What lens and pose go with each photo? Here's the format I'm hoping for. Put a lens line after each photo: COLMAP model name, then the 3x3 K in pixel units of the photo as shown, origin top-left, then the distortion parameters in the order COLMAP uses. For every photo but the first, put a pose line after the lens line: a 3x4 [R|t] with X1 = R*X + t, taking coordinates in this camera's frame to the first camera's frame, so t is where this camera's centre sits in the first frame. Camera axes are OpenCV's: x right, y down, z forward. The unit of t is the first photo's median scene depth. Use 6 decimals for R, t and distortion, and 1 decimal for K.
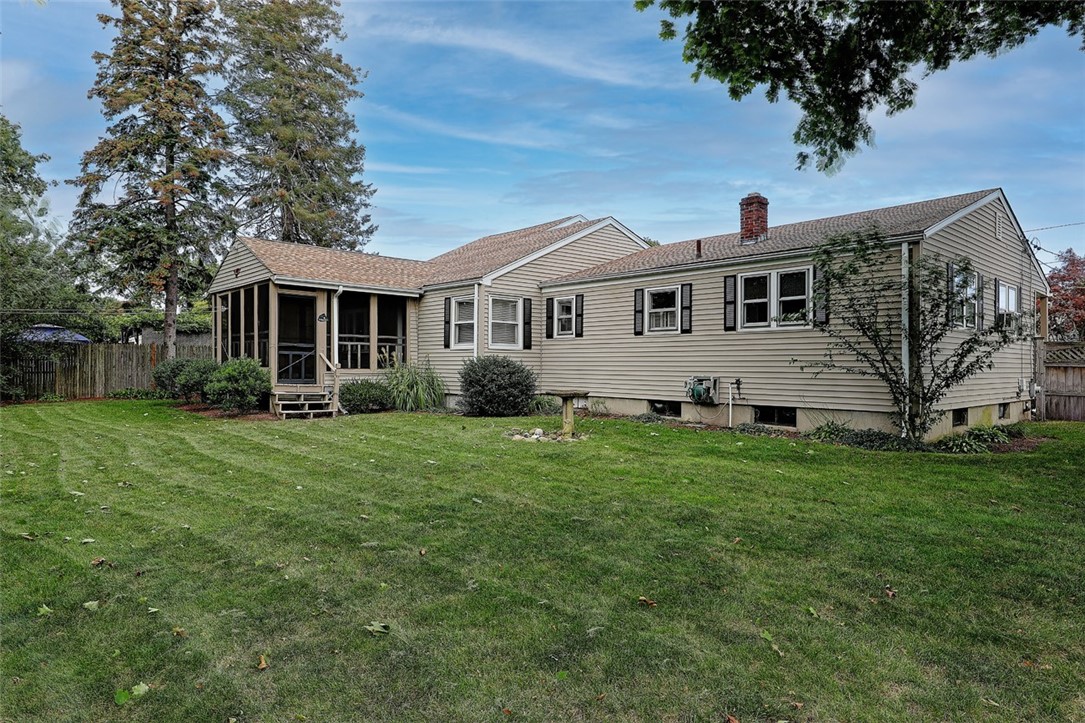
lens RADIAL K [[636.6, 0, 538.1], [0, 636.6, 358.8], [0, 0, 1]] dist [0.002675, 0.001851]
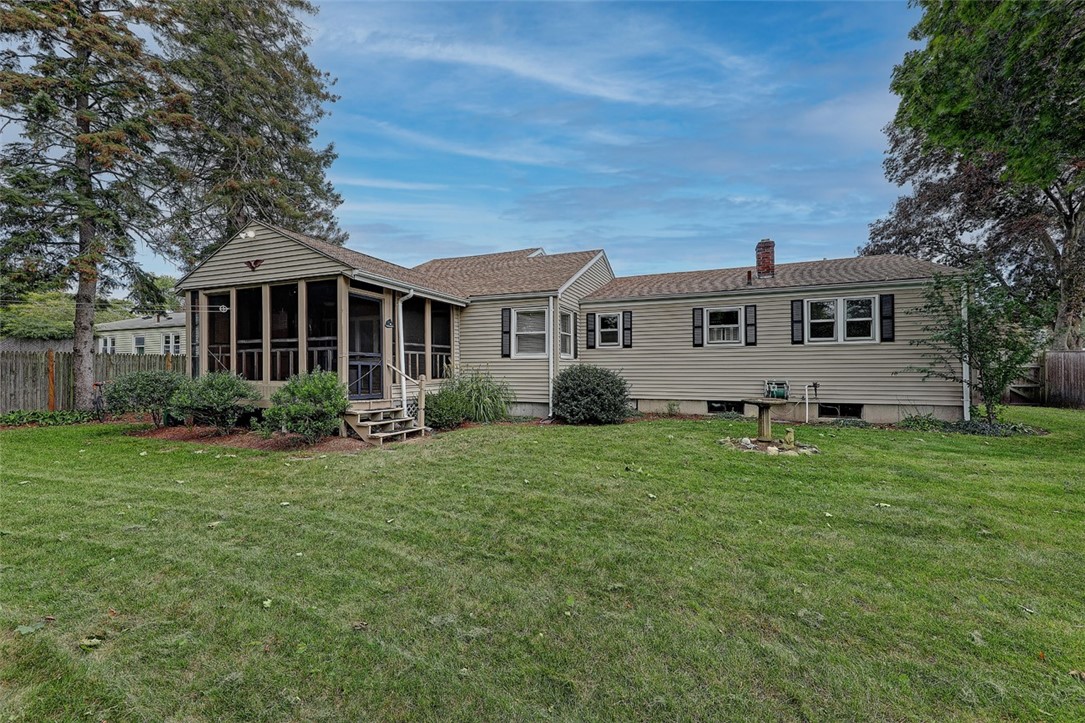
lens RADIAL K [[425.9, 0, 539.3], [0, 425.9, 361.5], [0, 0, 1]] dist [0.004854, -0.000070]
pose [[0.897436, -0.004601, 0.441121, -0.430704], [0.006346, 0.999977, -0.002481, -0.008974], [-0.441099, 0.005026, 0.897444, 0.389374]]
